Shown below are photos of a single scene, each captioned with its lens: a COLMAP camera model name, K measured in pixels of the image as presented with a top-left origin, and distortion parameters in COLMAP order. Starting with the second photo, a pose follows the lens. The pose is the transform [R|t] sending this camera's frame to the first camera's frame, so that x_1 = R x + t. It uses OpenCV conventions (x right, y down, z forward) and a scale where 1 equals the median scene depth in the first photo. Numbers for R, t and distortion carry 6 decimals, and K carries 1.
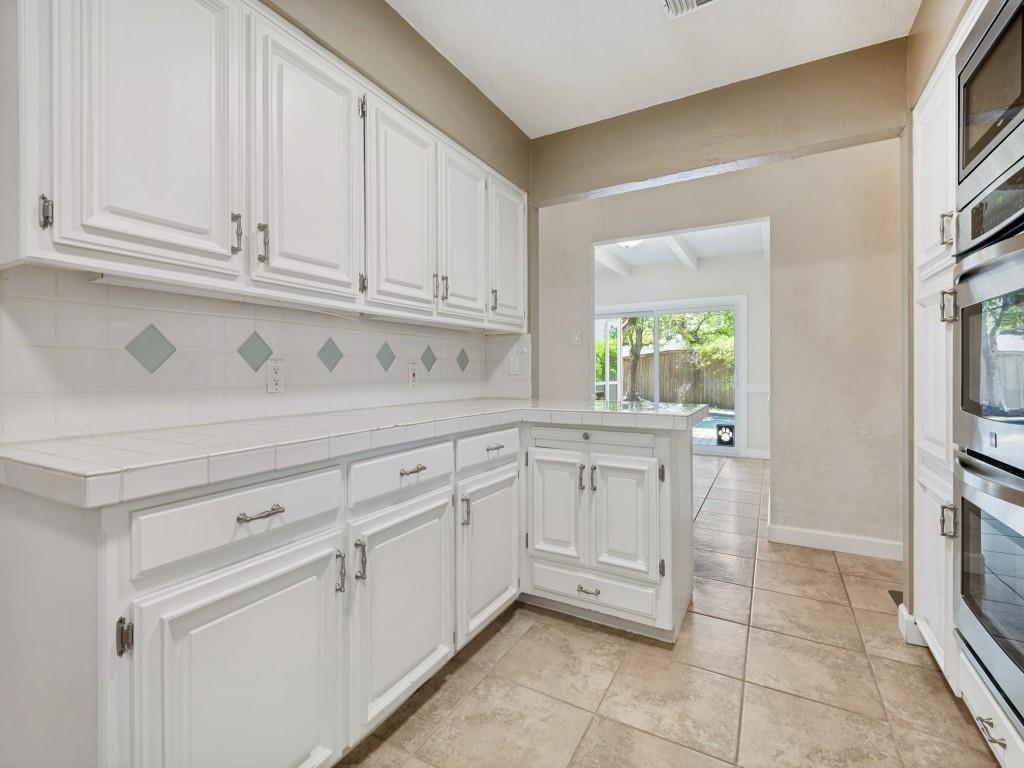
lens RADIAL K [[456.8, 0, 510.7], [0, 456.8, 371.8], [0, 0, 1]] dist [-0.000817, -0.000082]
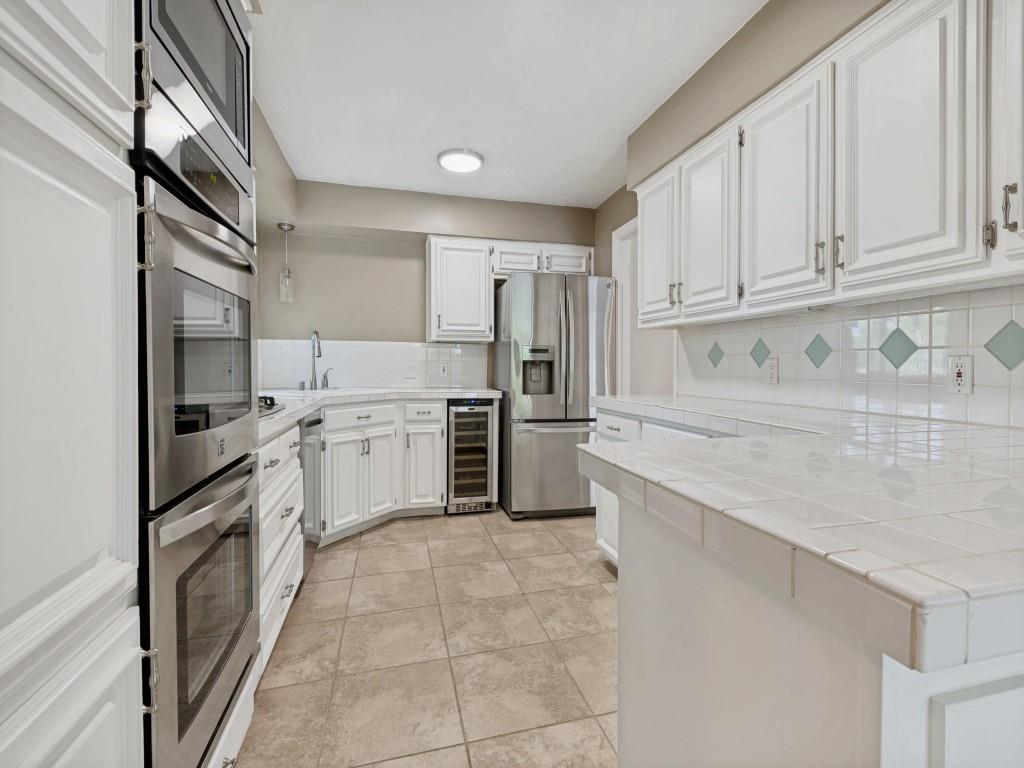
lens RADIAL K [[462.2, 0, 512.0], [0, 462.2, 384.0], [0, 0, 1]] dist [-0.000345, 0.000249]
pose [[-0.717710, 0.017969, -0.696110, 0.907490], [-0.007747, 0.999399, 0.033786, 0.006939], [0.696299, 0.029641, -0.717140, 1.439478]]
